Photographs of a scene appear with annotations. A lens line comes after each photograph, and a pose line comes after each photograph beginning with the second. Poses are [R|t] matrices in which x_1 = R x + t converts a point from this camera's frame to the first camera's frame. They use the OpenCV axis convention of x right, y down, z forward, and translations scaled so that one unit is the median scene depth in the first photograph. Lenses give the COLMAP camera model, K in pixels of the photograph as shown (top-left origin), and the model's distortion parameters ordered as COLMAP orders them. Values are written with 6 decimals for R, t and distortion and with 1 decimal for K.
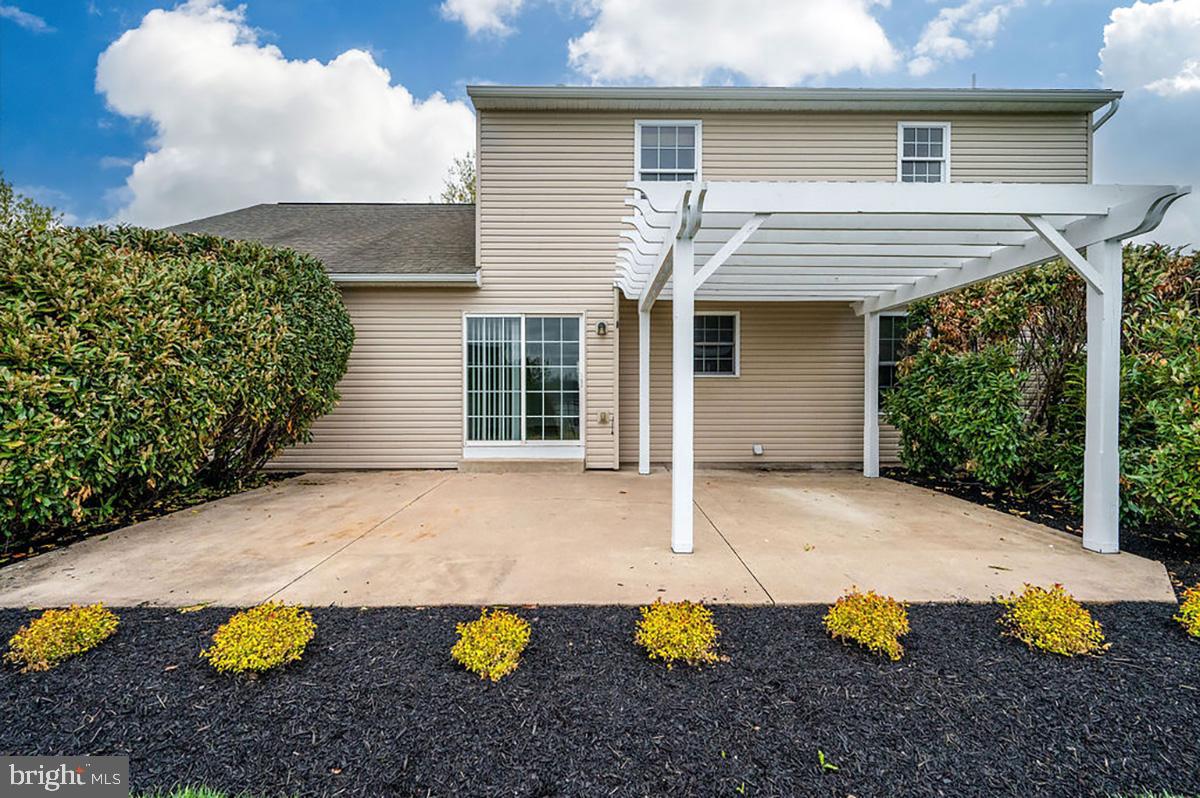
lens RADIAL K [[499.9, 0, 605.9], [0, 499.9, 402.5], [0, 0, 1]] dist [0.000368, 0.000106]
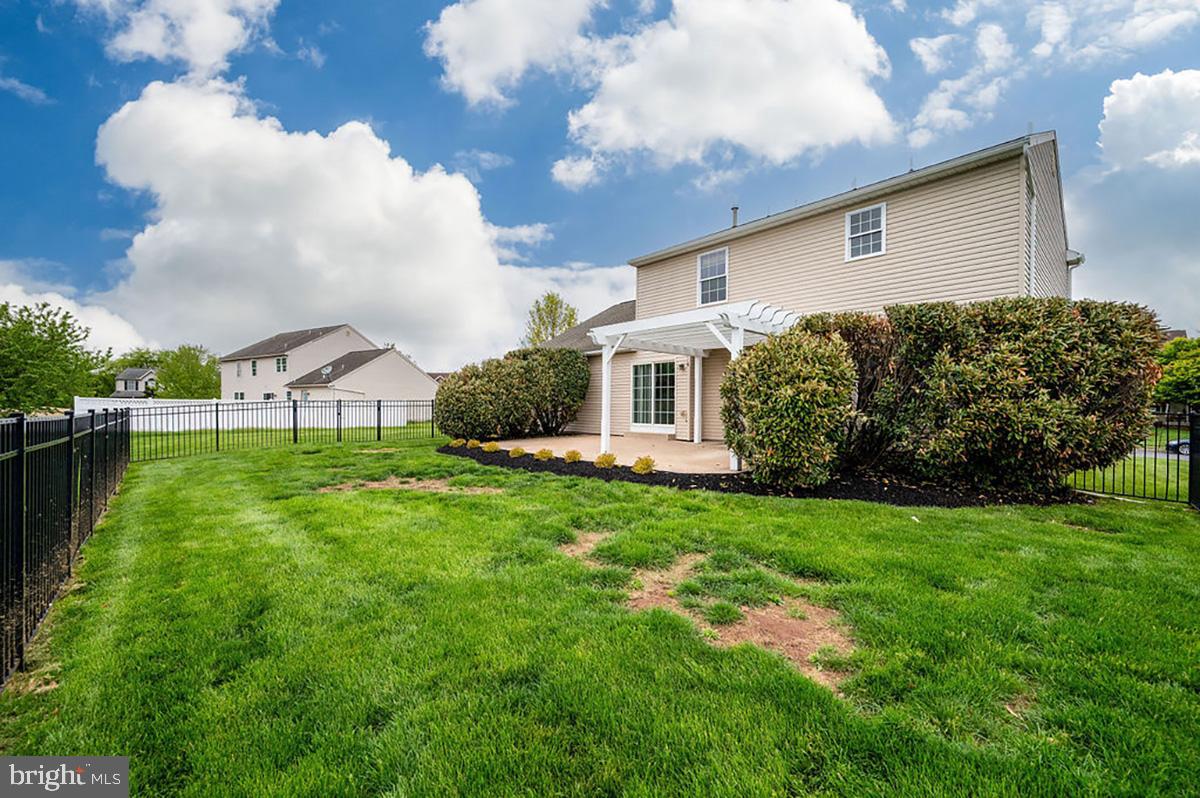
lens RADIAL K [[479.1, 0, 613.7], [0, 479.1, 406.7], [0, 0, 1]] dist [-0.000723, 0.000242]
pose [[0.679250, -0.000508, -0.733907, 1.162610], [-0.016216, 0.999745, -0.015700, 0.038286], [0.733728, 0.022565, 0.679069, -0.436851]]
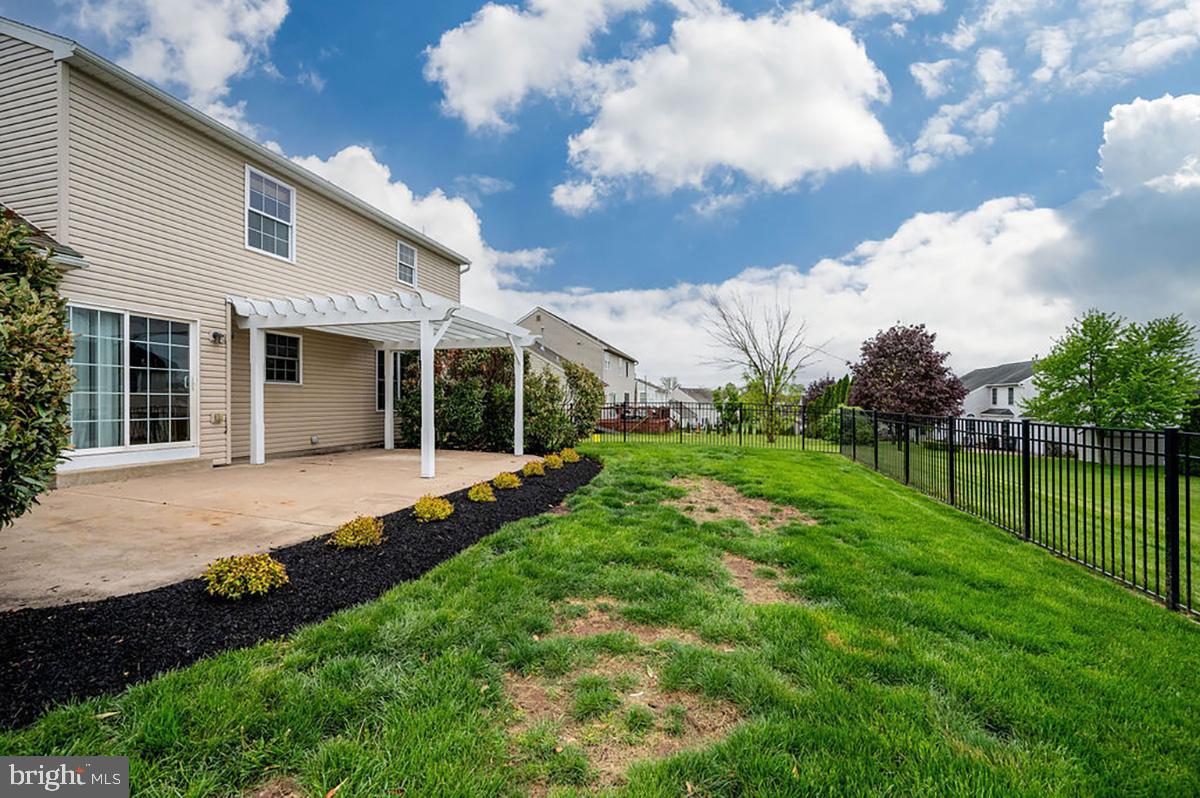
lens RADIAL K [[479.1, 0, 605.1], [0, 479.1, 402.6], [0, 0, 1]] dist [-0.000723, 0.000242]
pose [[0.255815, -0.000199, 0.966726, -0.808459], [0.008617, 0.999961, -0.002075, 0.004695], [-0.966687, 0.008862, 0.255807, -0.094646]]
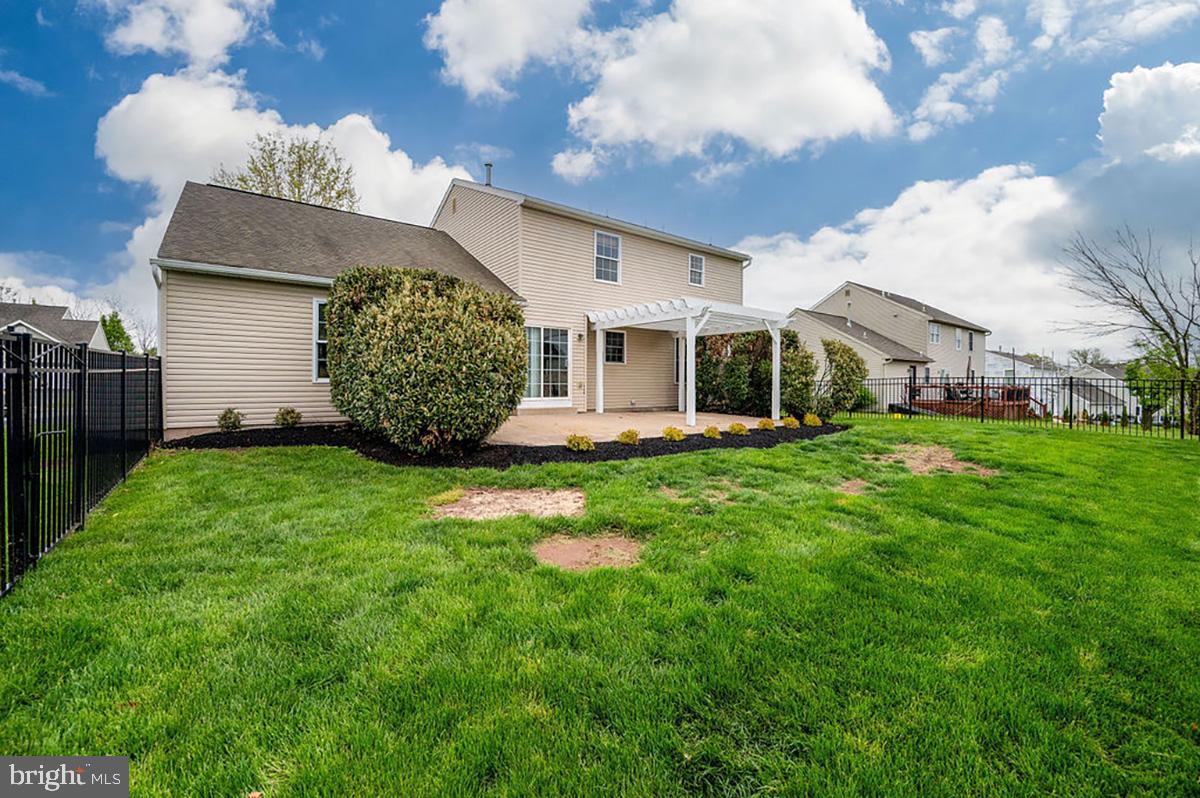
lens RADIAL K [[479.1, 0, 594.4], [0, 479.1, 385.5], [0, 0, 1]] dist [-0.000723, 0.000242]
pose [[0.803494, 0.000548, 0.595312, -1.030661], [0.000204, 0.999999, -0.001195, 0.036225], [-0.595312, 0.001081, 0.803494, -0.469666]]
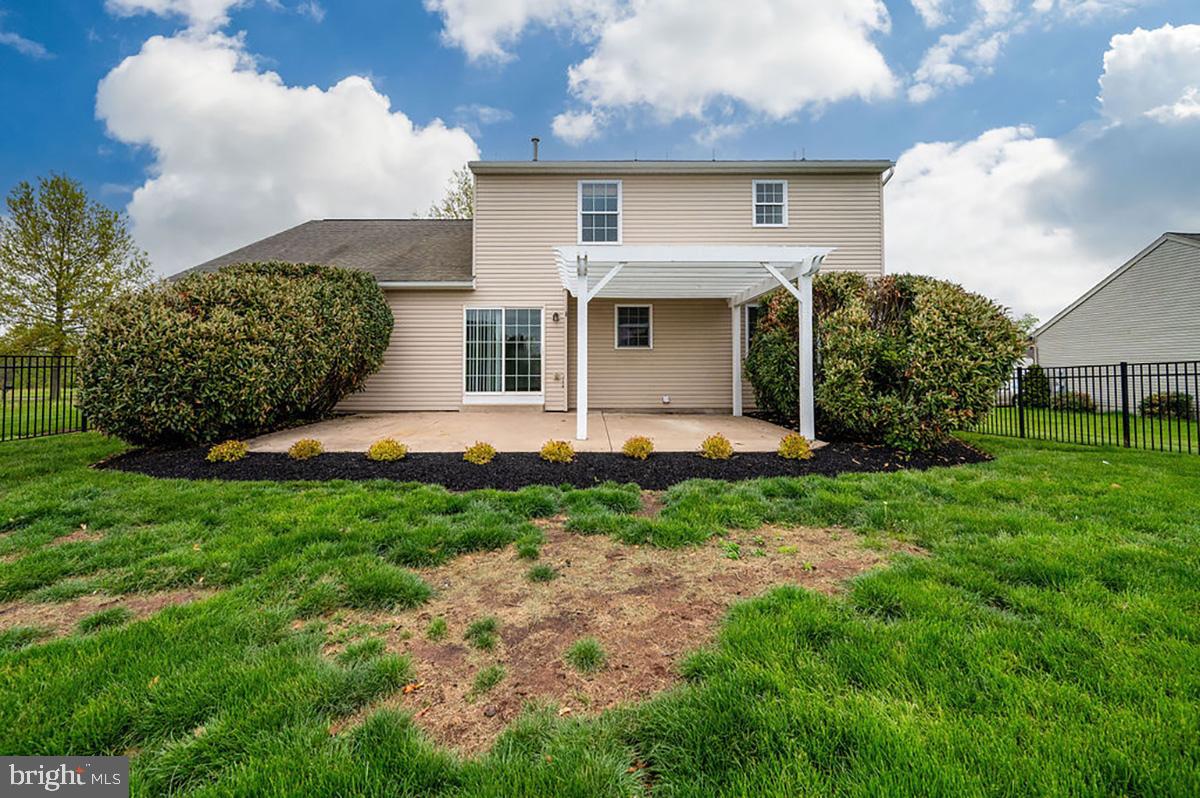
lens RADIAL K [[479.1, 0, 586.6], [0, 479.1, 356.1], [0, 0, 1]] dist [-0.000723, 0.000242]
pose [[0.999919, -0.001132, -0.012667, 0.101342], [0.000566, 0.999006, -0.044582, 0.033764], [0.012704, 0.044571, 0.998925, -0.424834]]
